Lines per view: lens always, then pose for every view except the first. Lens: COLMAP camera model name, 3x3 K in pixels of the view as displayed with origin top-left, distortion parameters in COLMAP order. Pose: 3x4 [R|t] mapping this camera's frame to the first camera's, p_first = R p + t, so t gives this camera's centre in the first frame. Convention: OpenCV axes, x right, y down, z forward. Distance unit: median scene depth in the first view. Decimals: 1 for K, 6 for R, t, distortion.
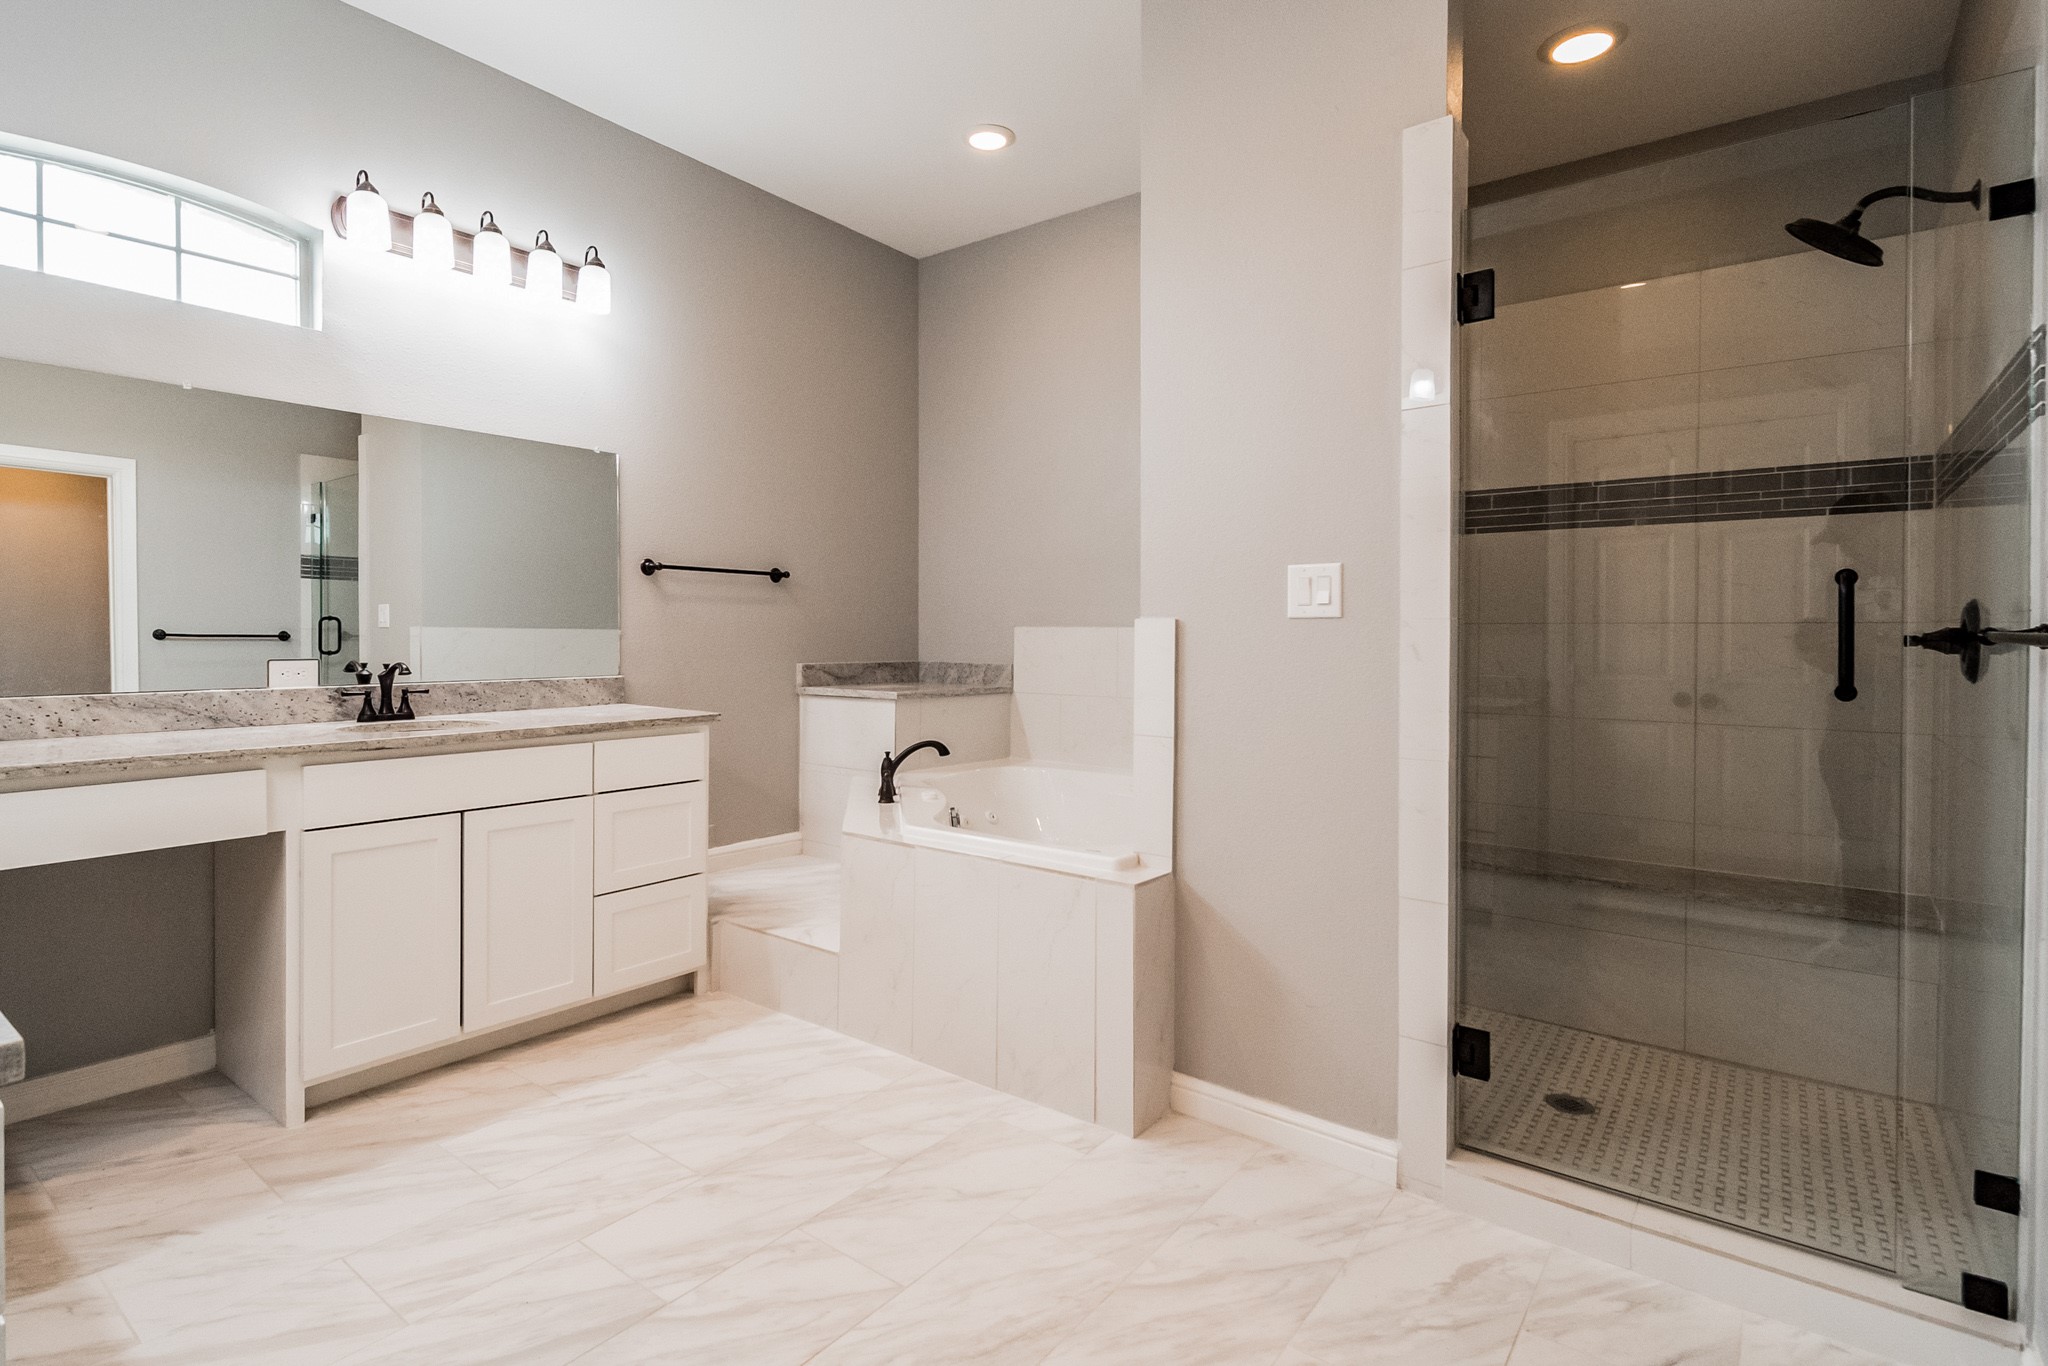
lens RADIAL K [[1011.1, 0, 999.7], [0, 1011.1, 642.6], [0, 0, 1]] dist [0.012859, -0.008206]
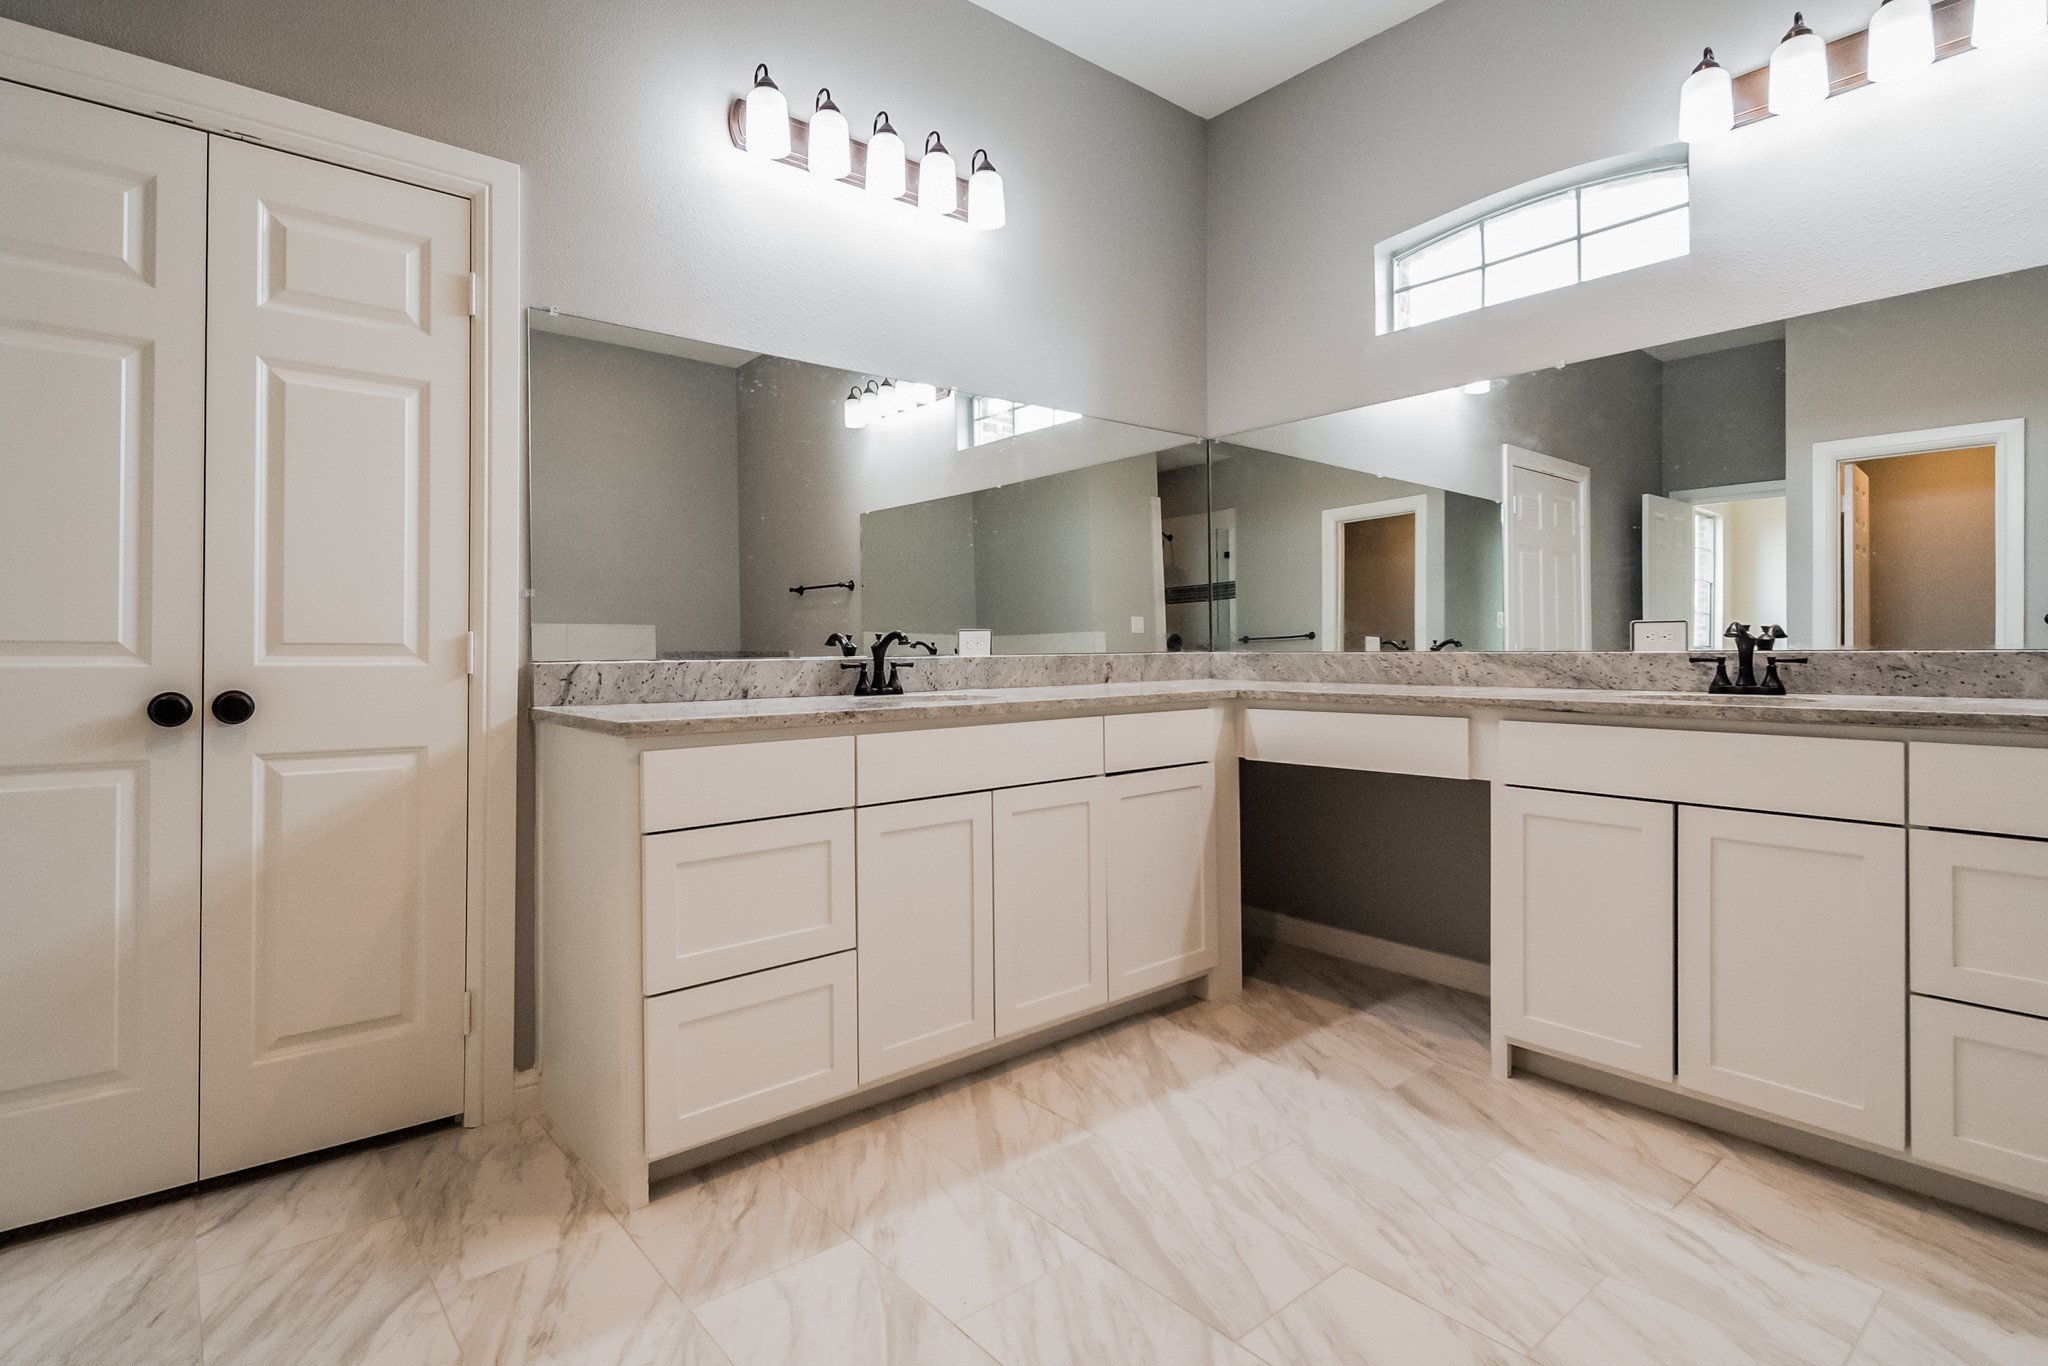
lens RADIAL K [[1011.1, 0, 998.4], [0, 1011.1, 647.1], [0, 0, 1]] dist [0.012859, -0.008206]
pose [[-0.221906, -0.008027, -0.975035, 0.368646], [-0.005956, 0.999959, -0.006876, 0.054254], [0.975050, 0.004282, -0.221945, 0.671546]]
